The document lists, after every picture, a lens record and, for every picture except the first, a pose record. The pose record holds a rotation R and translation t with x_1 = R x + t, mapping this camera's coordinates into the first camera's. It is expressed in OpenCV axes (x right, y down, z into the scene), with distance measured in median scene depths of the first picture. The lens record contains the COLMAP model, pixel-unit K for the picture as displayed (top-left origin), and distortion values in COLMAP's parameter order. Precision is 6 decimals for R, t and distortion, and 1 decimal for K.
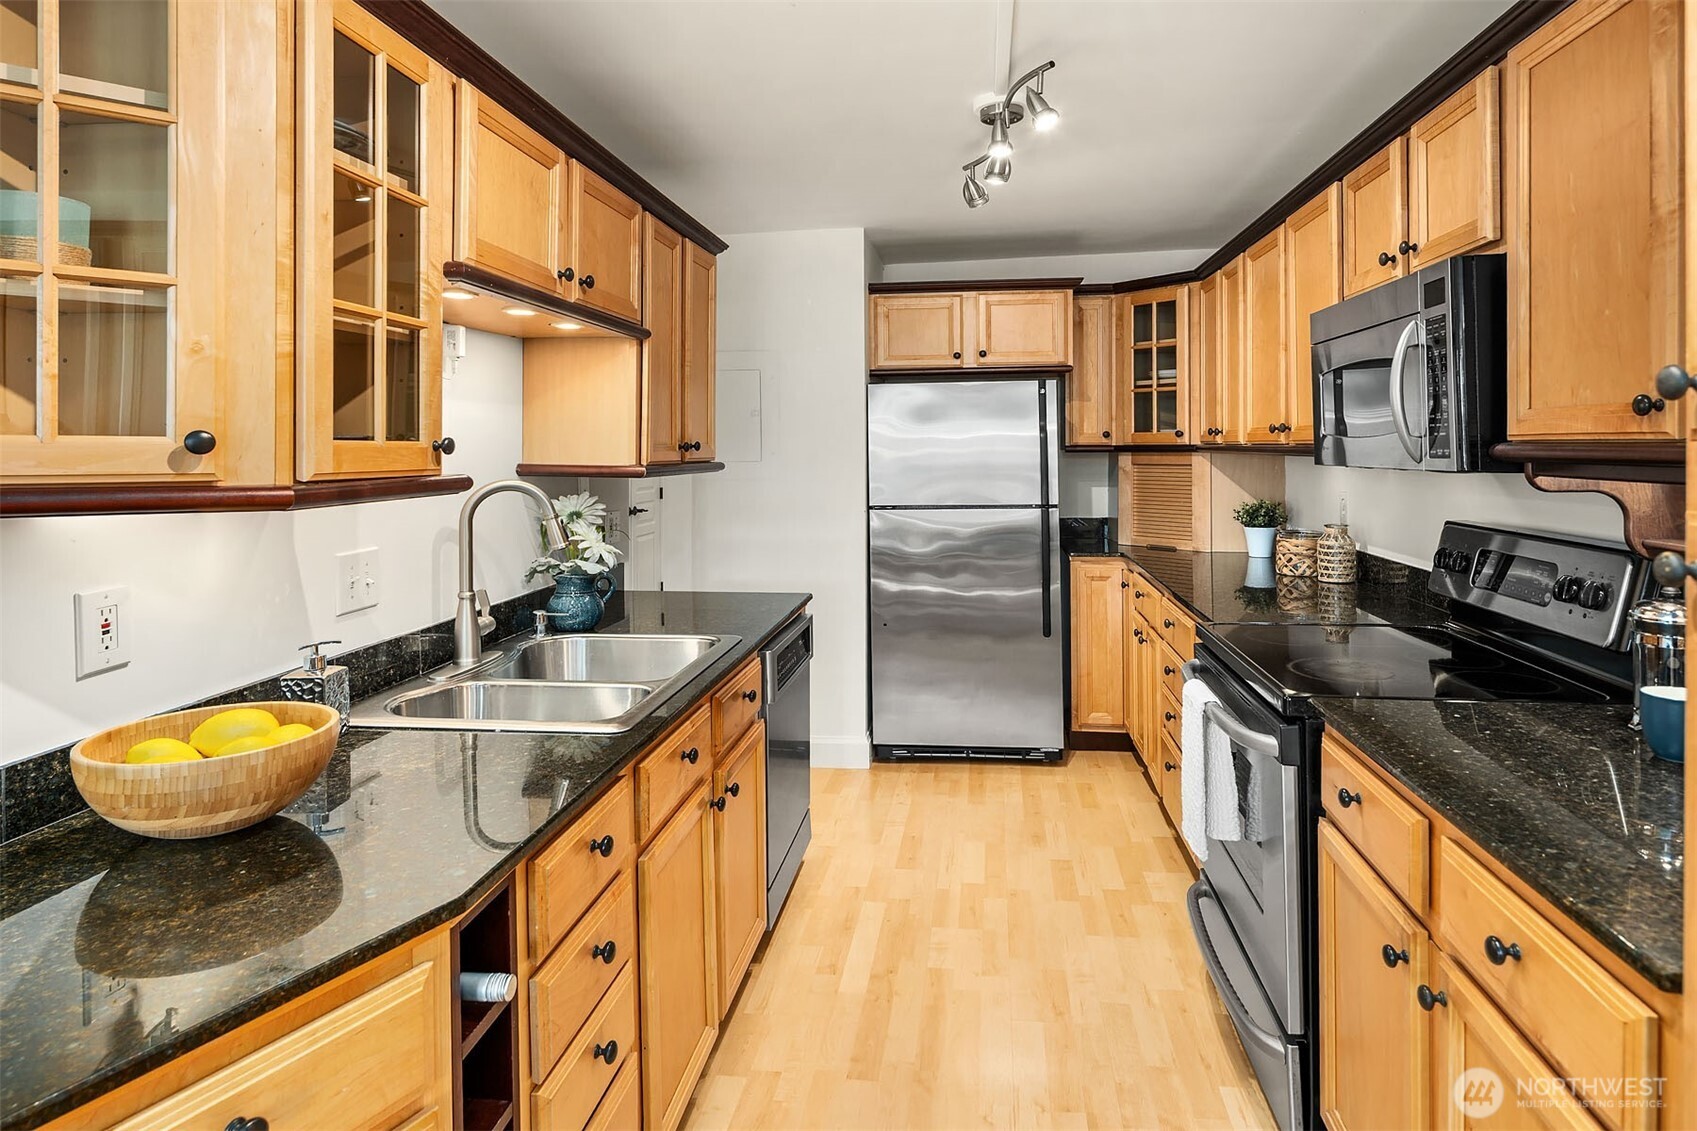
lens RADIAL K [[891.6, 0, 790.0], [0, 891.6, 459.4], [0, 0, 1]] dist [-0.005668, -0.001269]
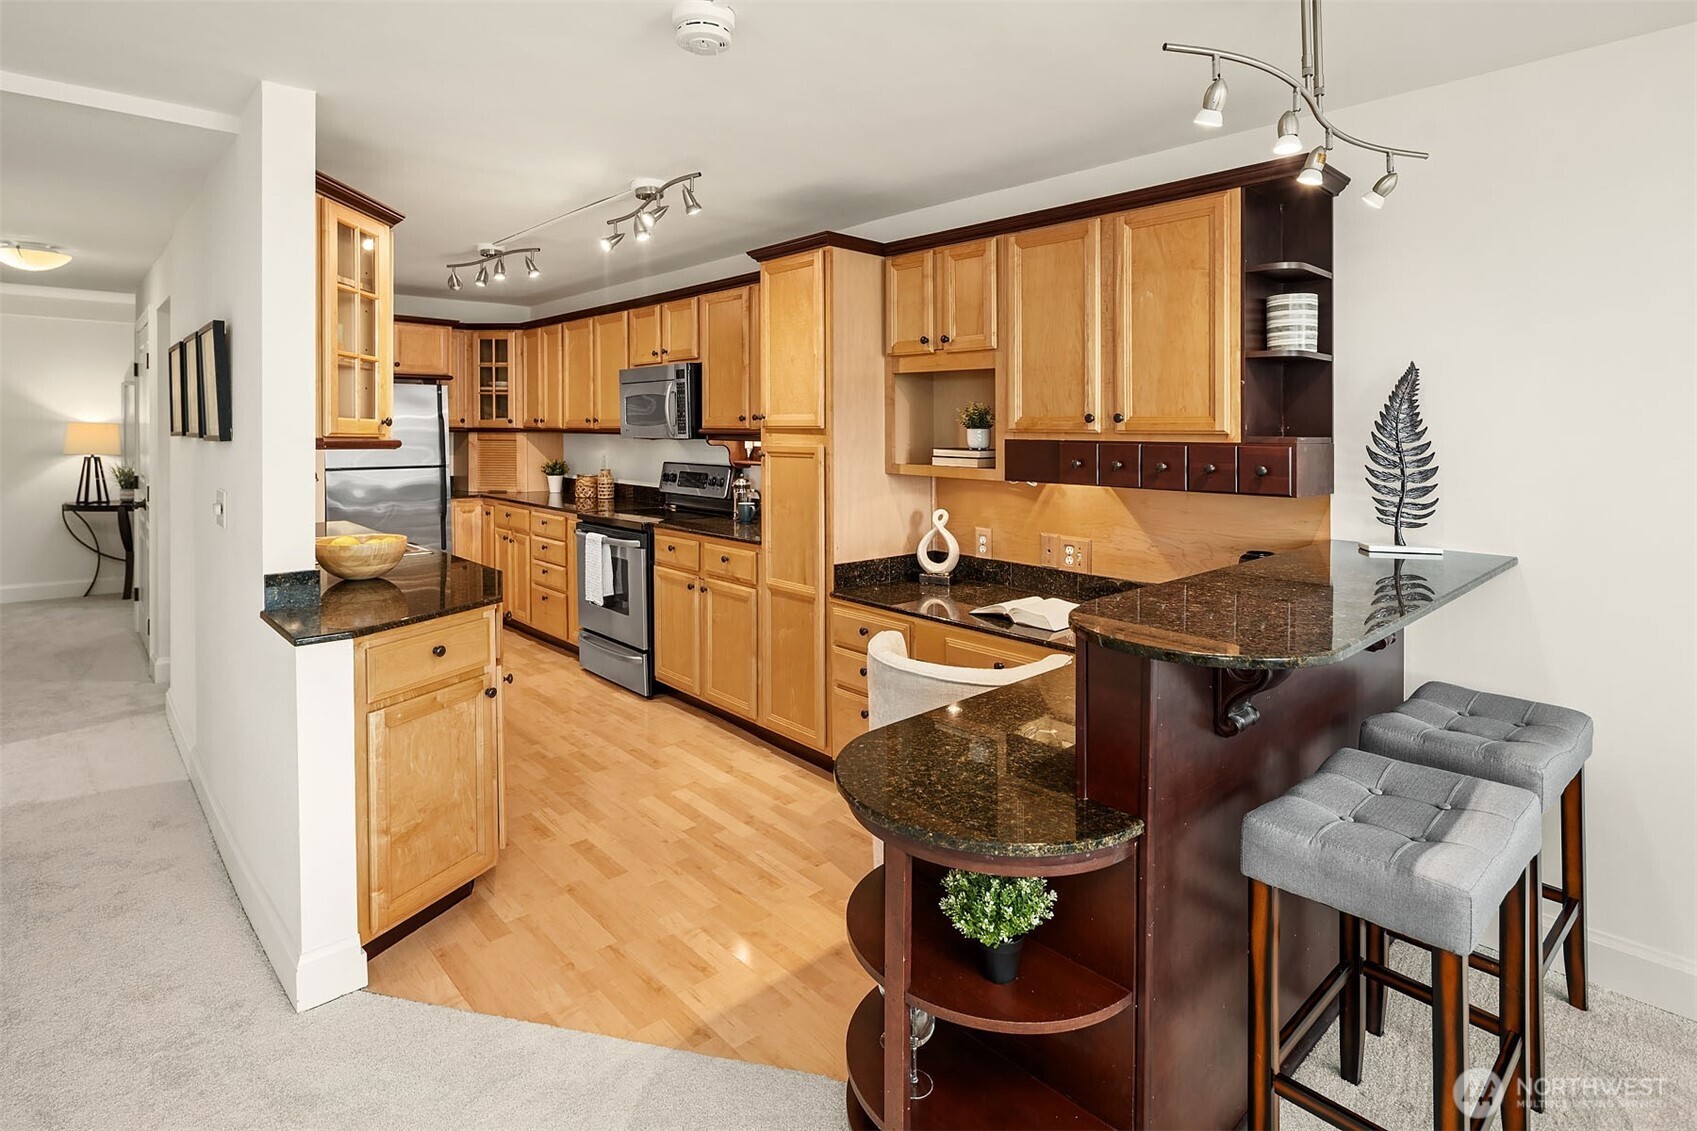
lens RADIAL K [[854.8, 0, 839.9], [0, 854.8, 449.8], [0, 0, 1]] dist [-0.003712, -0.000591]
pose [[0.573761, -0.011731, 0.818939, -0.611091], [0.003796, 0.999925, 0.011664, 0.009796], [-0.819014, -0.003584, 0.573763, -0.487028]]
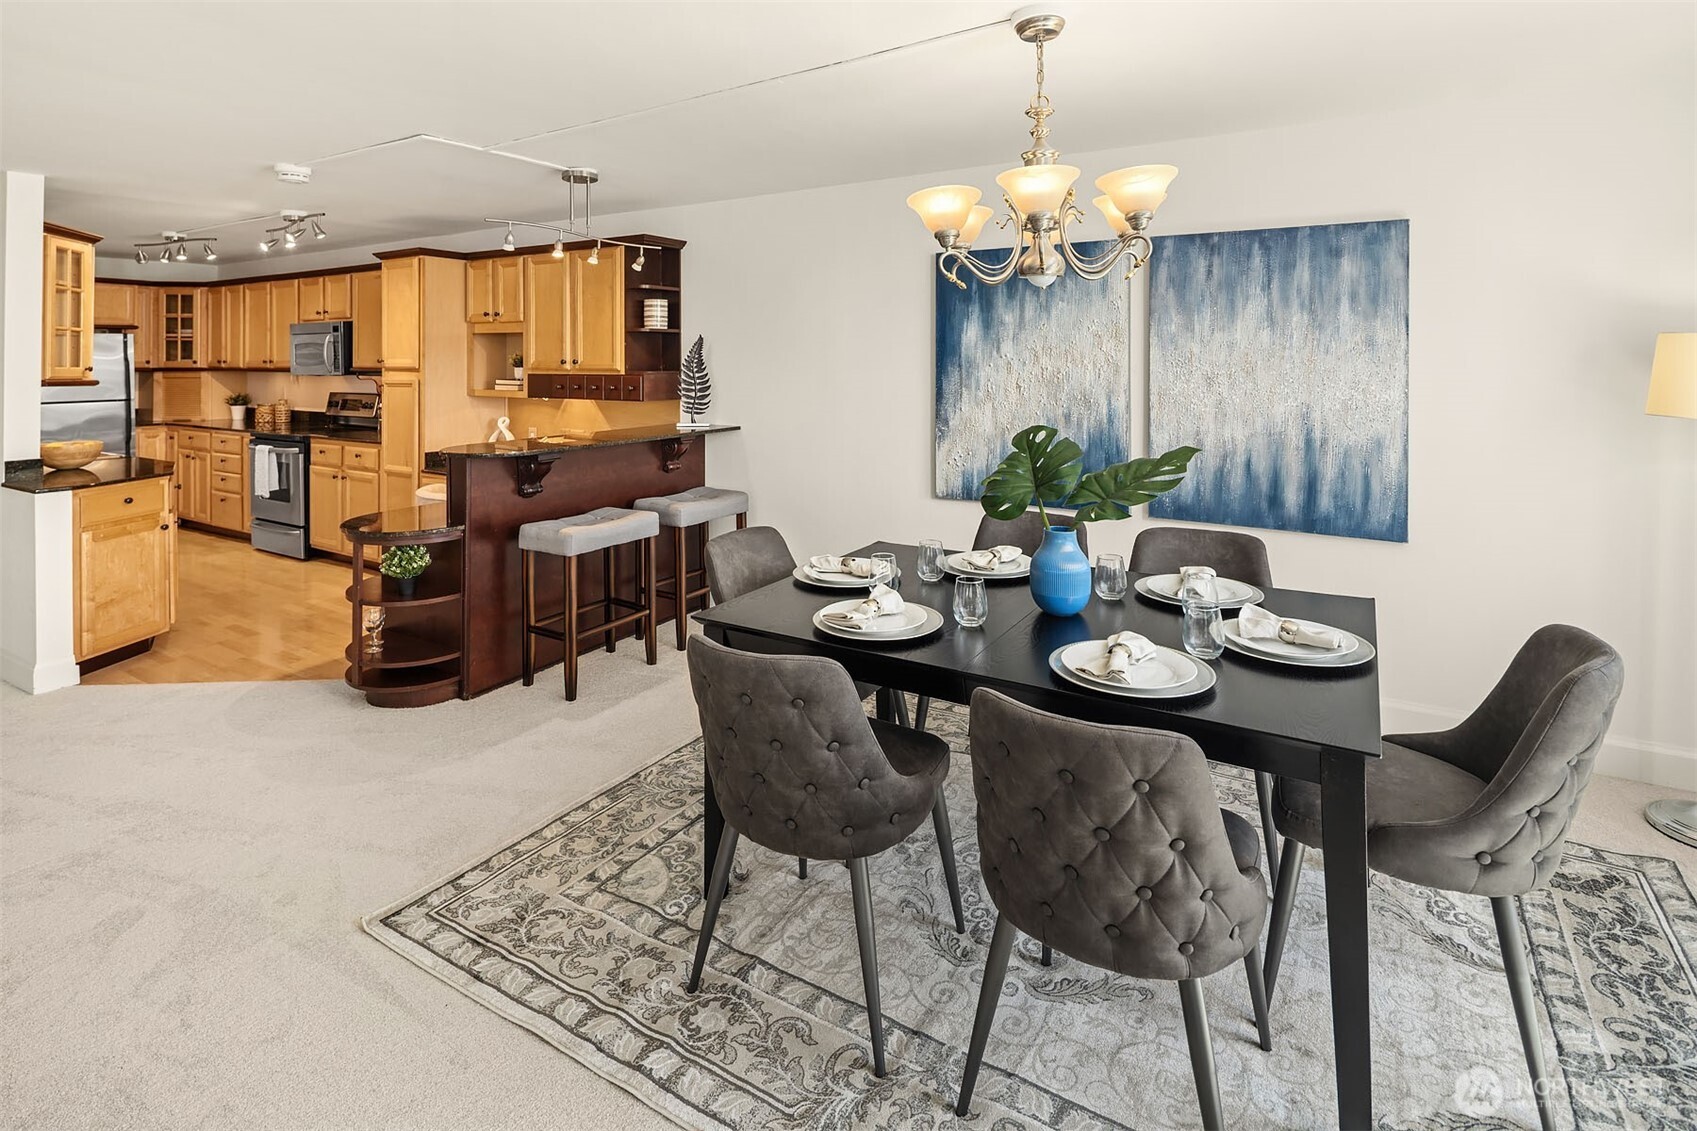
lens RADIAL K [[815.9, 0, 825.8], [0, 815.9, 356.2], [0, 0, 1]] dist [0.015428, -0.001147]
pose [[0.332351, 0.010586, 0.943096, -1.010805], [0.013850, 0.999774, -0.016103, 0.009267], [-0.943054, 0.018414, 0.332130, -1.149369]]
